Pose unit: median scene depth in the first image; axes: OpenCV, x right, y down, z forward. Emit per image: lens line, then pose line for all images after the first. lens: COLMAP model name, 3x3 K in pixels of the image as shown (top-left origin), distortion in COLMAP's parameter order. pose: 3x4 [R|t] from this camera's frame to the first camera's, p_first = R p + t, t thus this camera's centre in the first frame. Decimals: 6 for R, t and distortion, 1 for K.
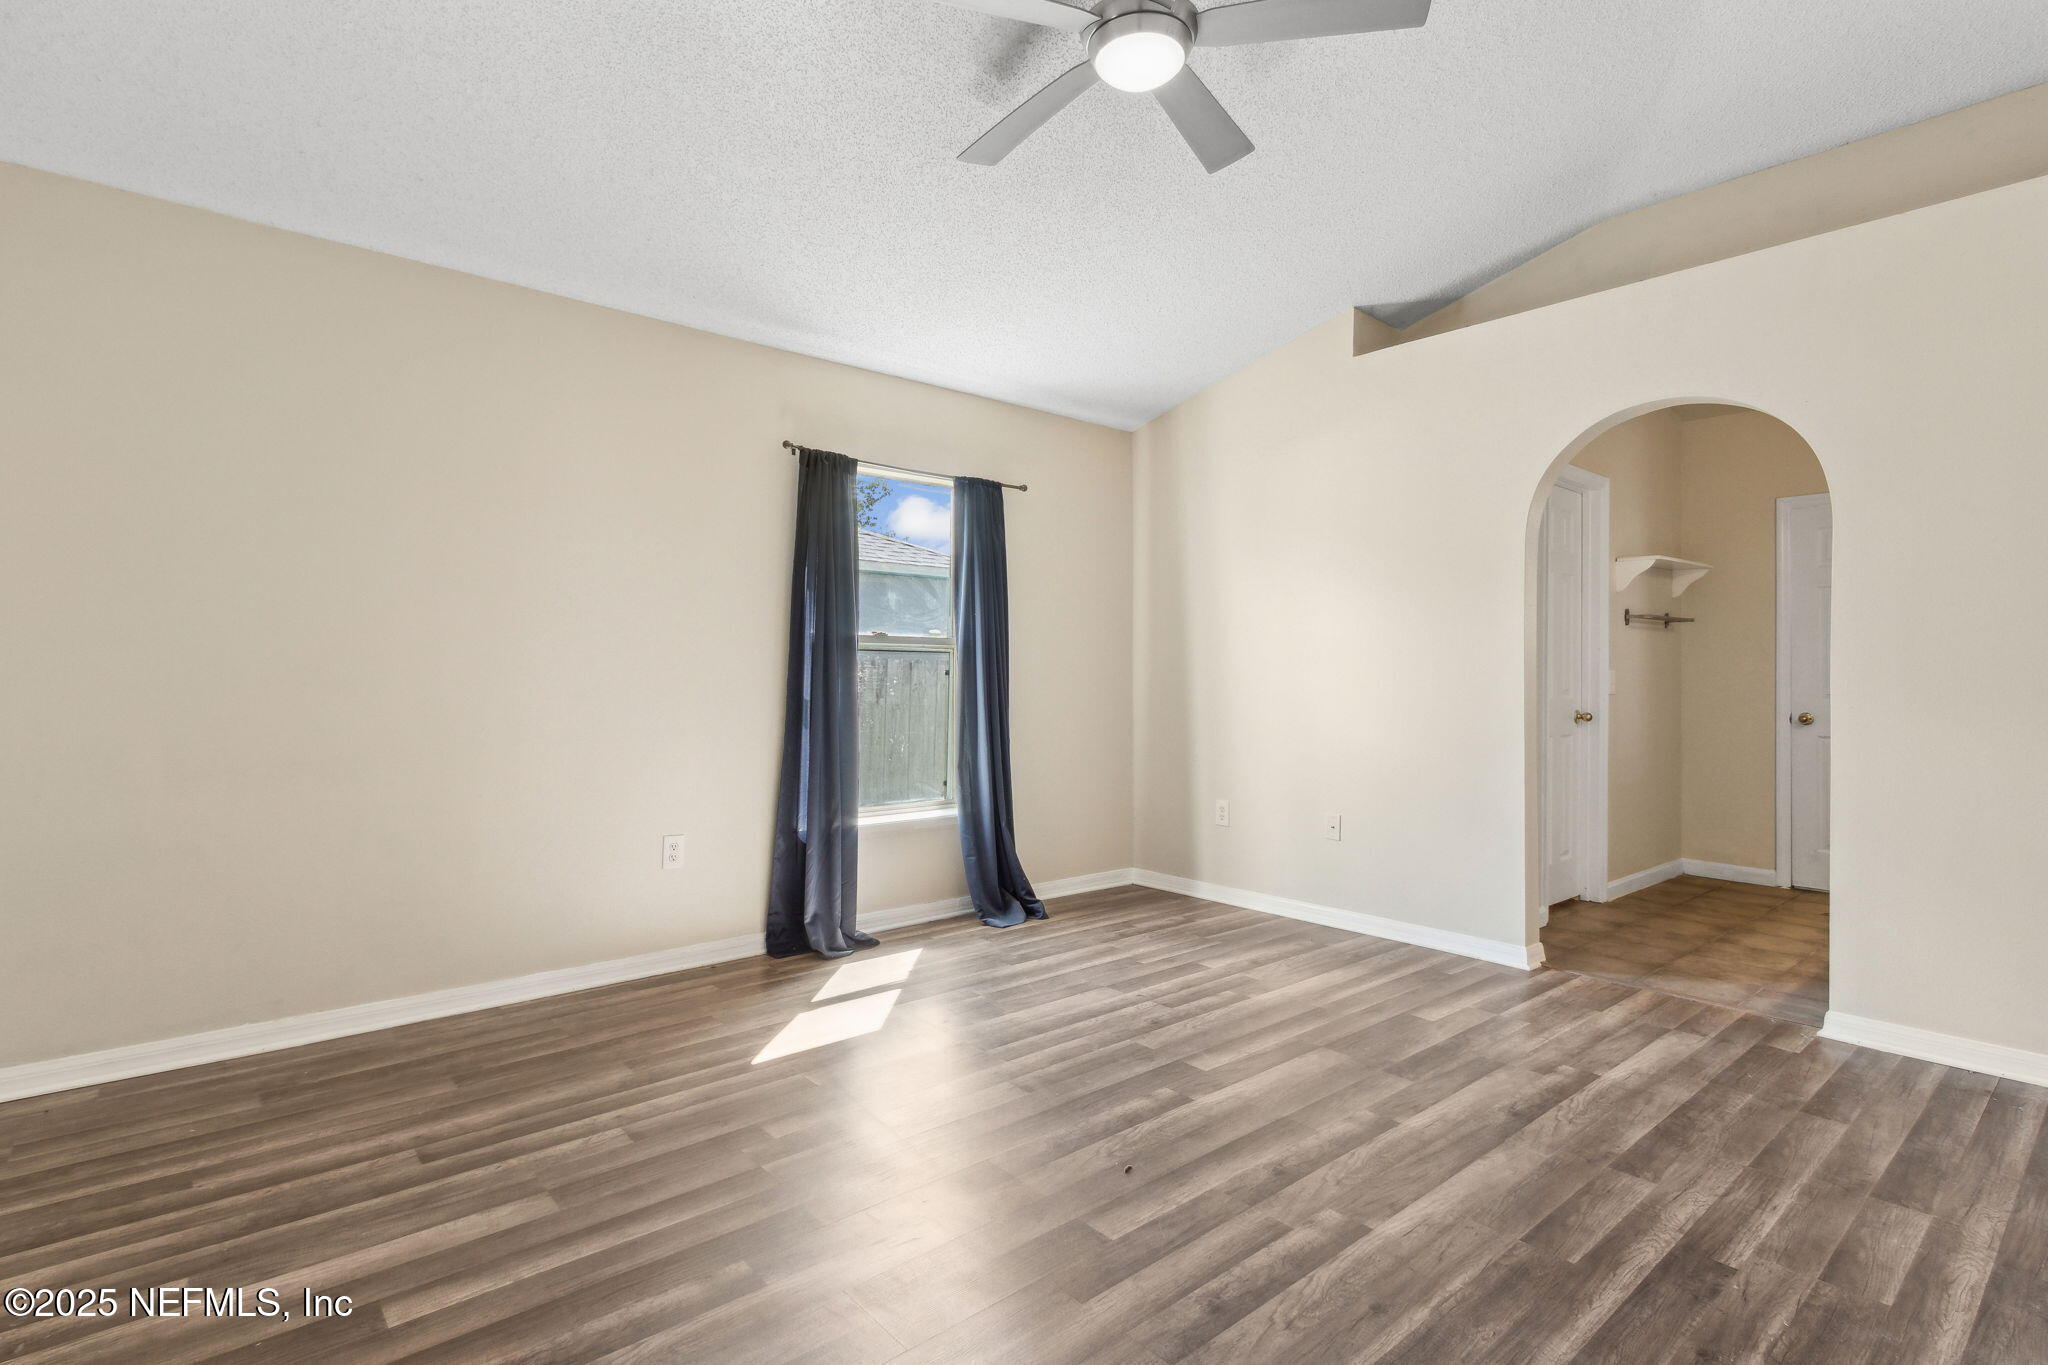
lens RADIAL K [[990.0, 0, 1017.7], [0, 990.0, 666.1], [0, 0, 1]] dist [0.001958, 0.000274]
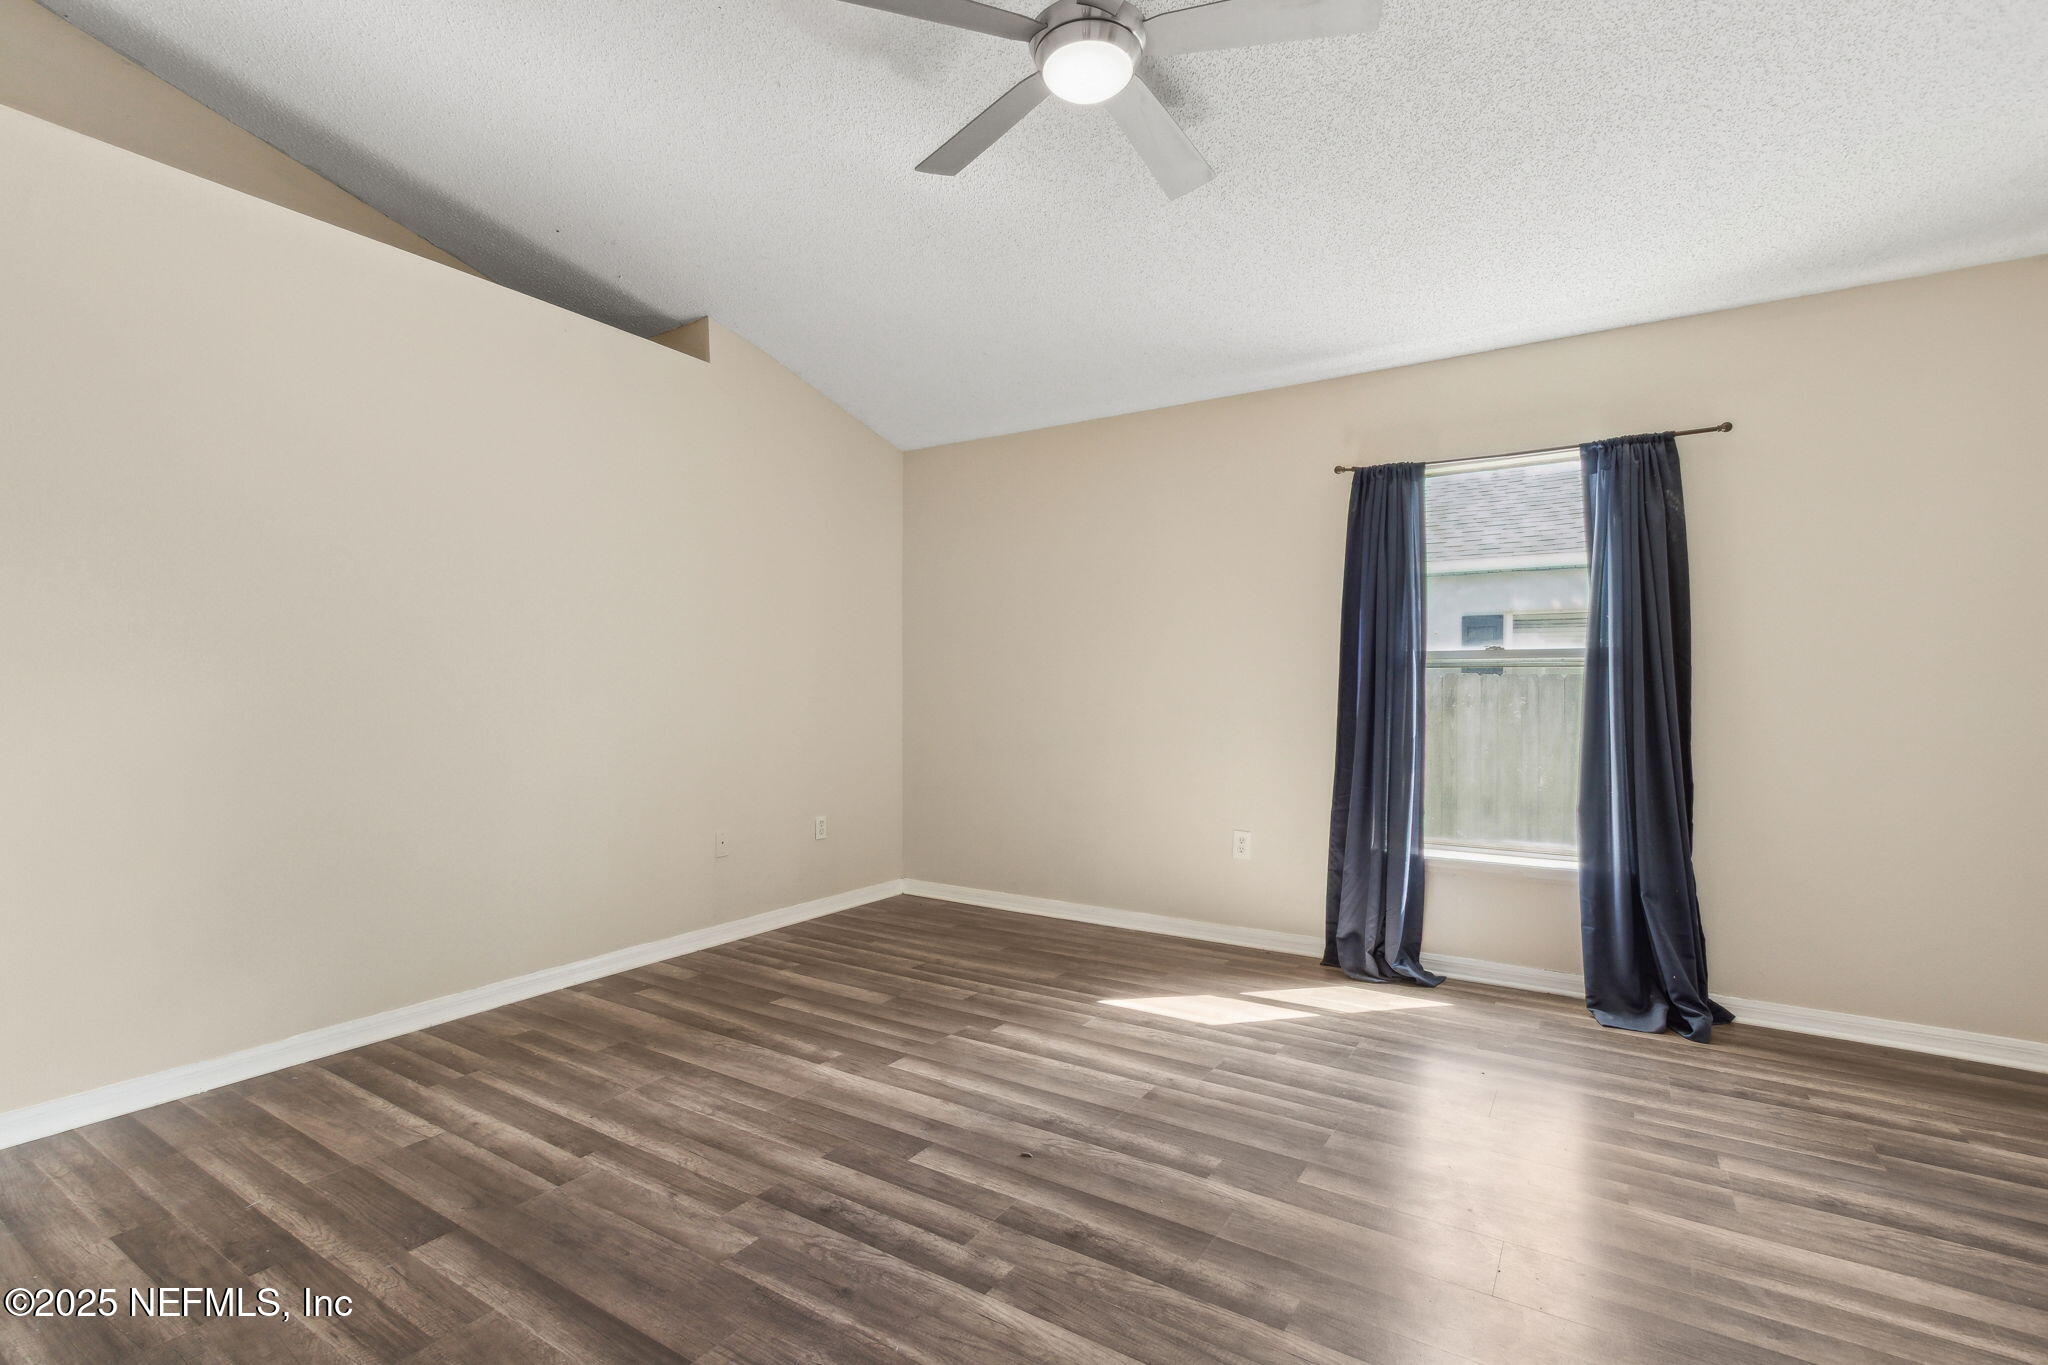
lens RADIAL K [[942.4, 0, 1005.3], [0, 942.4, 690.8], [0, 0, 1]] dist [0.002215, 0.000221]
pose [[0.282266, -0.004041, -0.959328, 0.828641], [0.006386, 0.999977, -0.002333, 0.007924], [0.959315, -0.005467, 0.282286, 0.533079]]
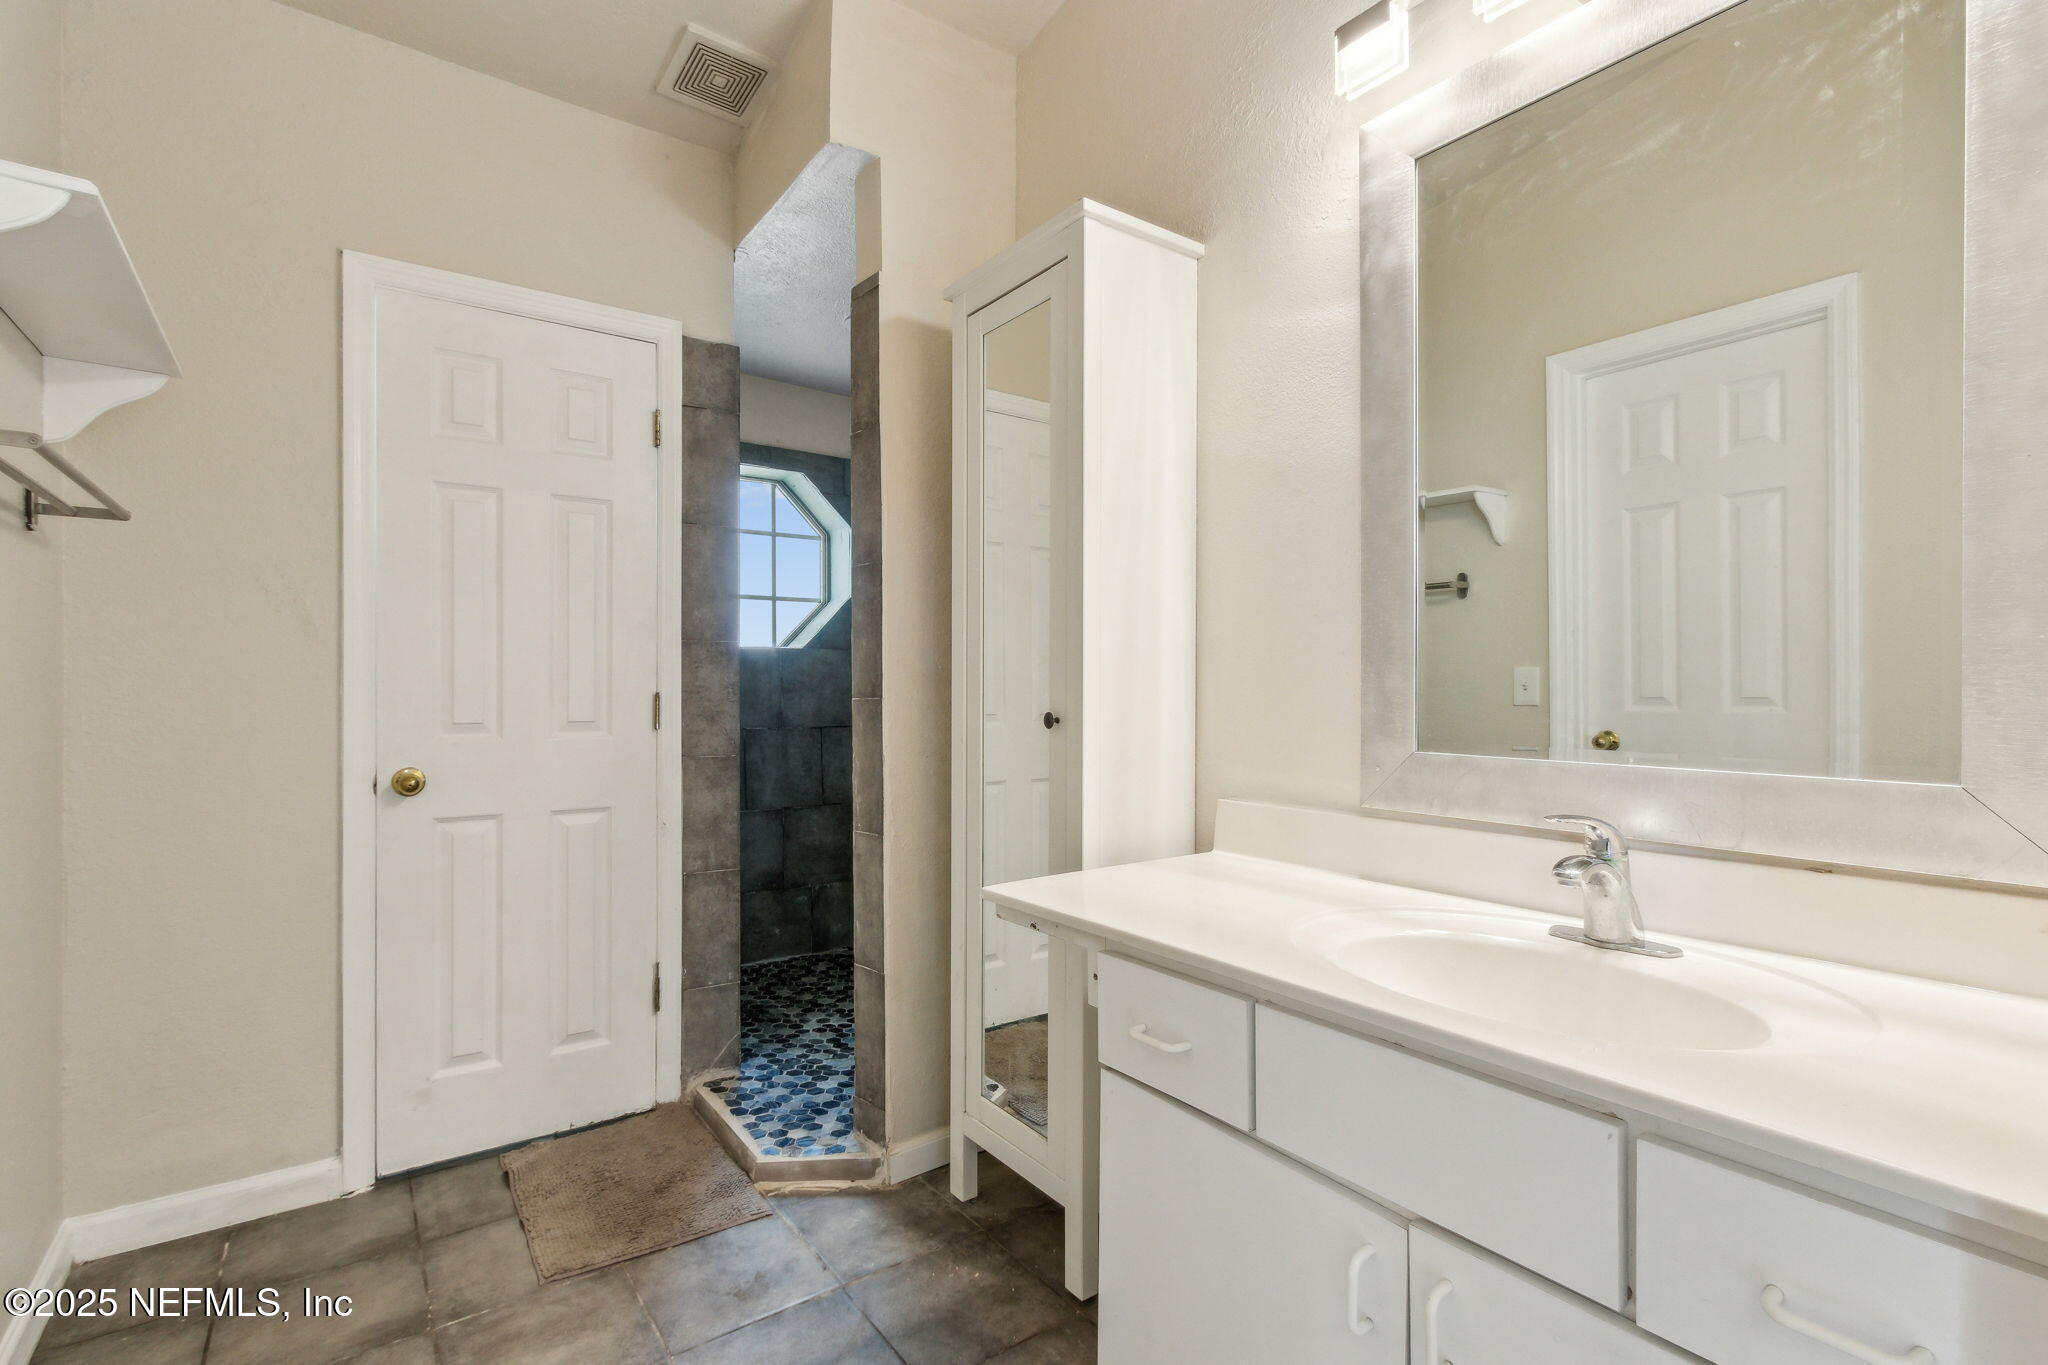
lens RADIAL K [[942.4, 0, 1005.3], [0, 942.4, 690.8], [0, 0, 1]] dist [0.002215, 0.000221]
pose [[0.094819, -0.005750, 0.995478, 0.754212], [-0.005871, 0.999963, 0.006335, 0.016704], [-0.995477, -0.006446, 0.094781, 1.291116]]
